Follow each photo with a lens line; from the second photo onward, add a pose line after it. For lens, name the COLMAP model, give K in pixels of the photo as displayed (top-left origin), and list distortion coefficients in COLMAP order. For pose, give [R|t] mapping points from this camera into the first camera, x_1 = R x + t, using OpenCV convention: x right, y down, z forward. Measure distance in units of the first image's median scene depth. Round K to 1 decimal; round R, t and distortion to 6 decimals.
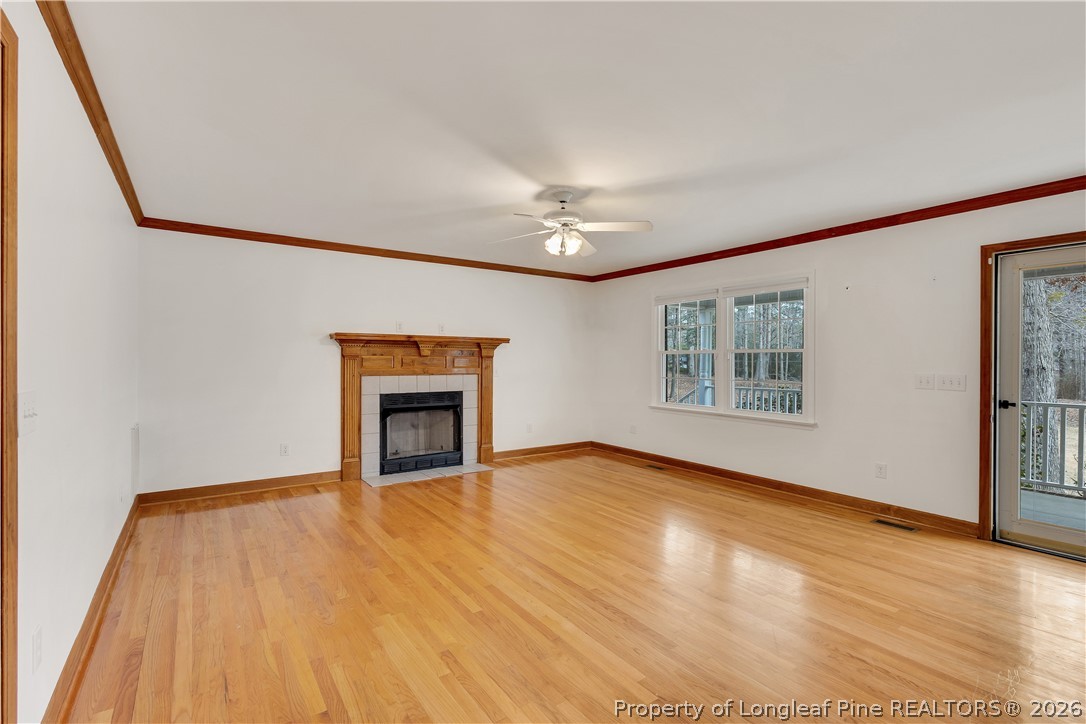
lens RADIAL K [[500.1, 0, 541.5], [0, 500.1, 361.3], [0, 0, 1]] dist [0.004292, -0.000368]
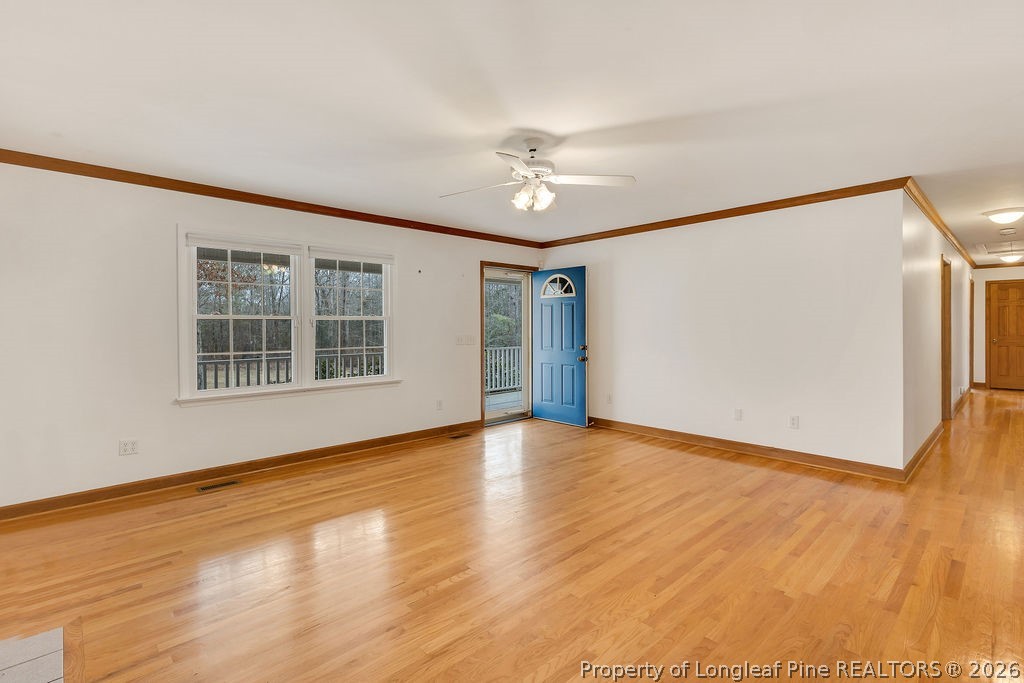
lens RADIAL K [[471.5, 0, 519.1], [0, 471.5, 327.0], [0, 0, 1]] dist [0.004292, -0.000368]
pose [[-0.154696, -0.004173, 0.987953, -0.553895], [0.007838, 0.999954, 0.005451, -0.005017], [-0.987931, 0.008587, -0.154656, 0.813997]]
